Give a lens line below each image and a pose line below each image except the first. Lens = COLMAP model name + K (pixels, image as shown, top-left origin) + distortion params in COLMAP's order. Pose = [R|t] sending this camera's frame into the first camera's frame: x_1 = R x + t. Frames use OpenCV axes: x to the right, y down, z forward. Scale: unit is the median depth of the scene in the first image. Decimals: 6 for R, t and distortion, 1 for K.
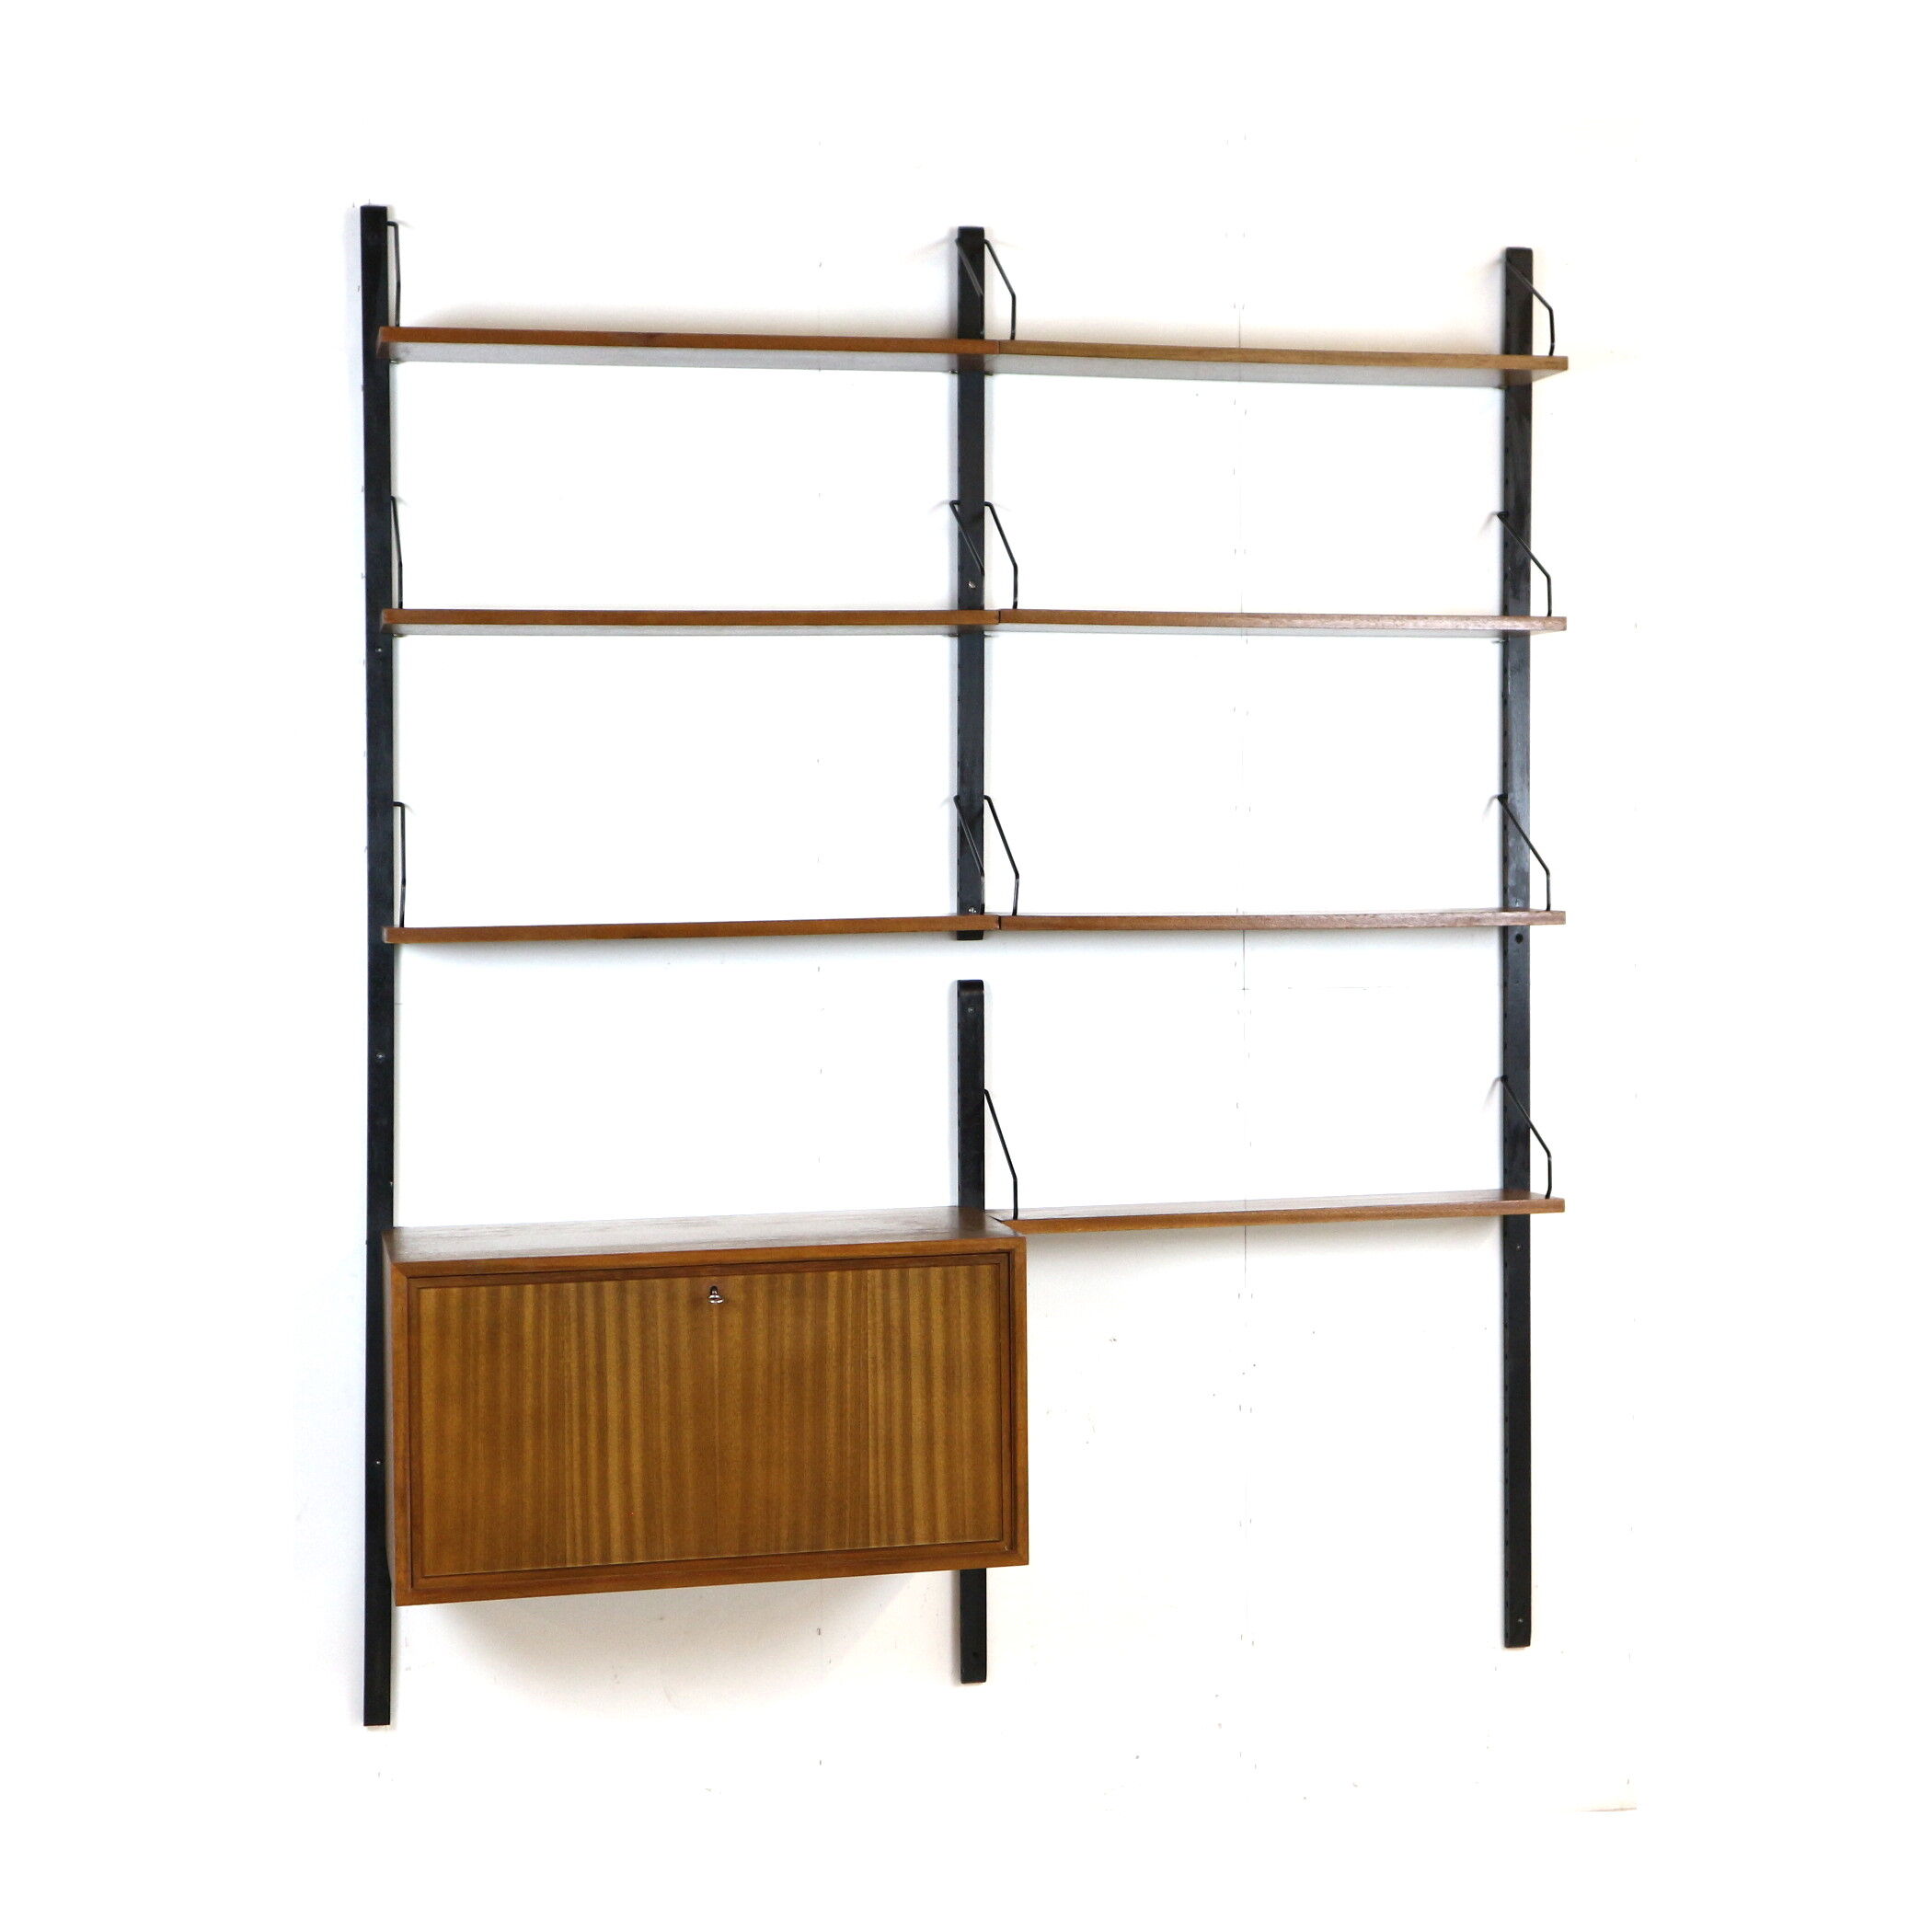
lens RADIAL K [[3164.3, 0, 966.0], [0, 3164.3, 966.0], [0, 0, 1]] dist [0.086545, 0.043182]
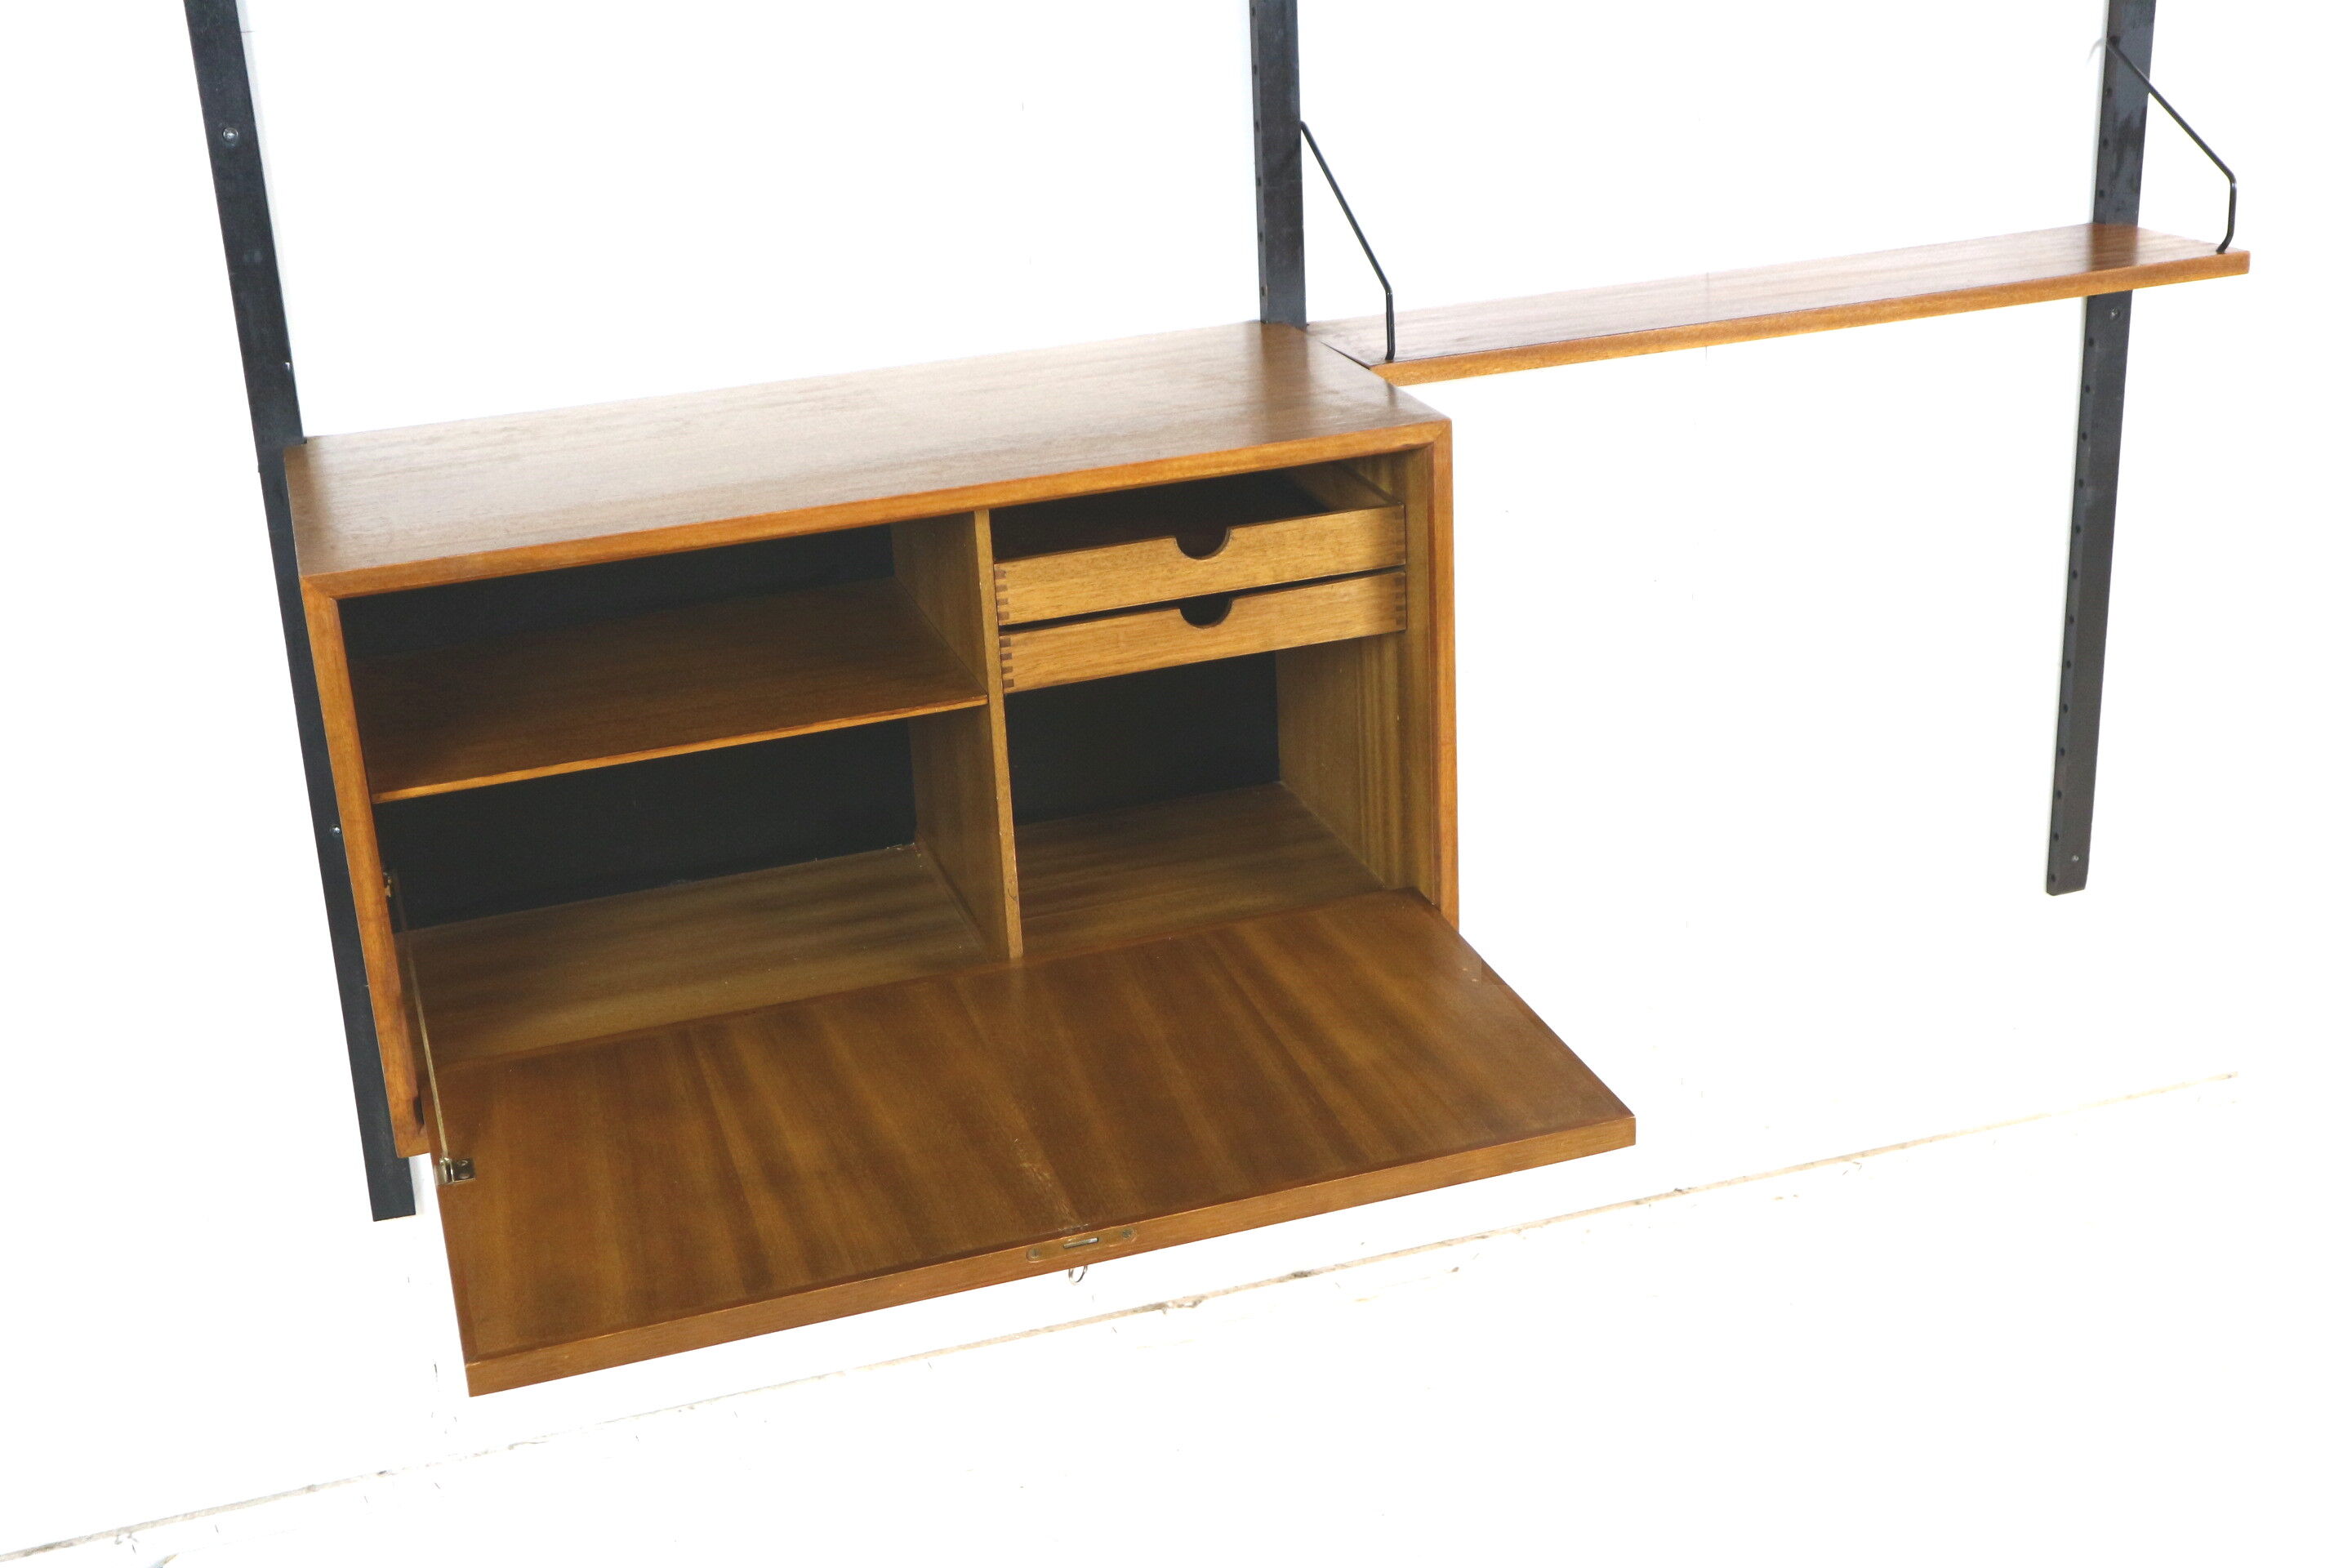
lens RADIAL K [[2844.9, 0, 1176.0], [0, 2844.9, 784.0], [0, 0, 1]] dist [0.036343, 0.034267]
pose [[0.993430, -0.073926, 0.087359, -0.075946], [0.040979, 0.942533, 0.331590, -0.022399], [-0.106851, -0.325831, 0.939370, 0.492283]]
